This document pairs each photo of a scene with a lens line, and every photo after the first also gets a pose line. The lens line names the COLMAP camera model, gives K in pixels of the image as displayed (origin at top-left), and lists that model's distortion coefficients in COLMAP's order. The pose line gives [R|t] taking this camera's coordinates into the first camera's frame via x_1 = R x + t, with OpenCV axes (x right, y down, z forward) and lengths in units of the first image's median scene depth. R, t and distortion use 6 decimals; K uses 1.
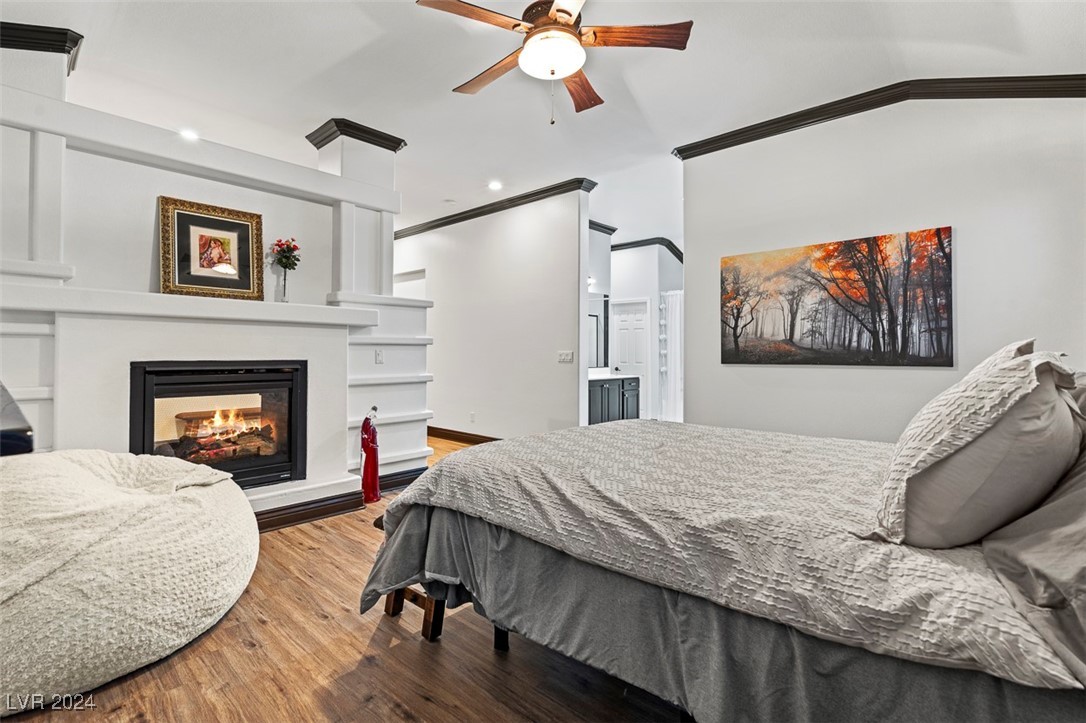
lens RADIAL K [[493.9, 0, 535.9], [0, 493.9, 358.3], [0, 0, 1]] dist [-0.003496, -0.000255]
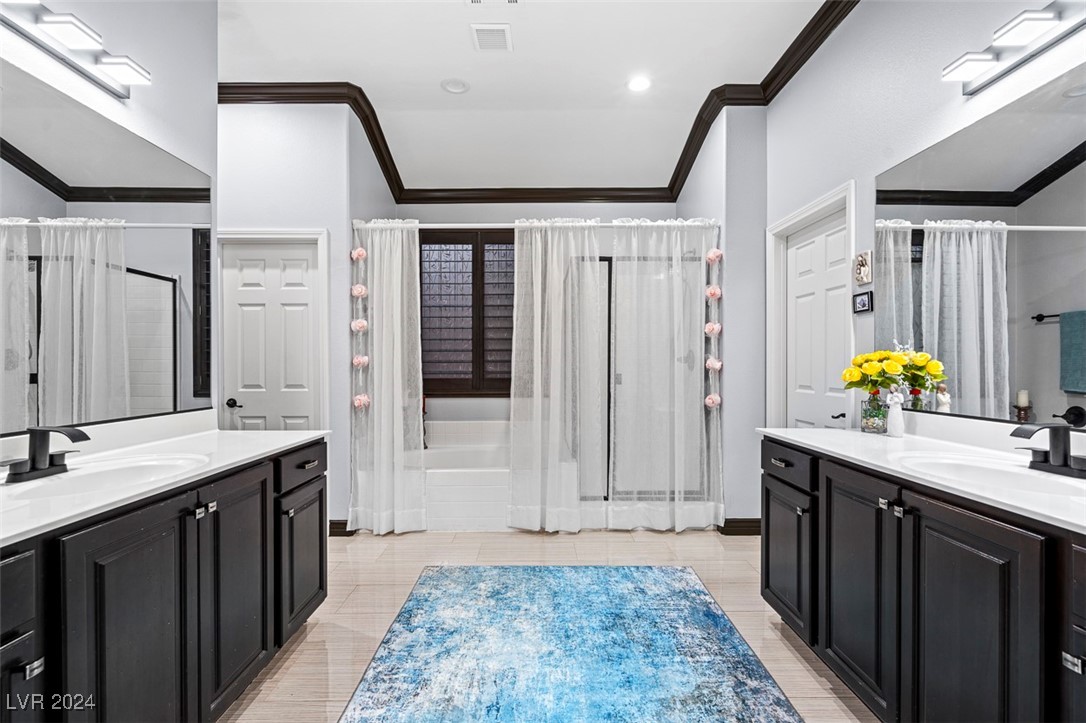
lens RADIAL K [[493.9, 0, 535.9], [0, 493.9, 358.3], [0, 0, 1]] dist [-0.003496, -0.000255]
pose [[0.732256, 0.010810, 0.680944, 0.078040], [0.000492, 0.999865, -0.016401, -0.007250], [-0.681029, 0.012345, 0.732152, 0.581879]]
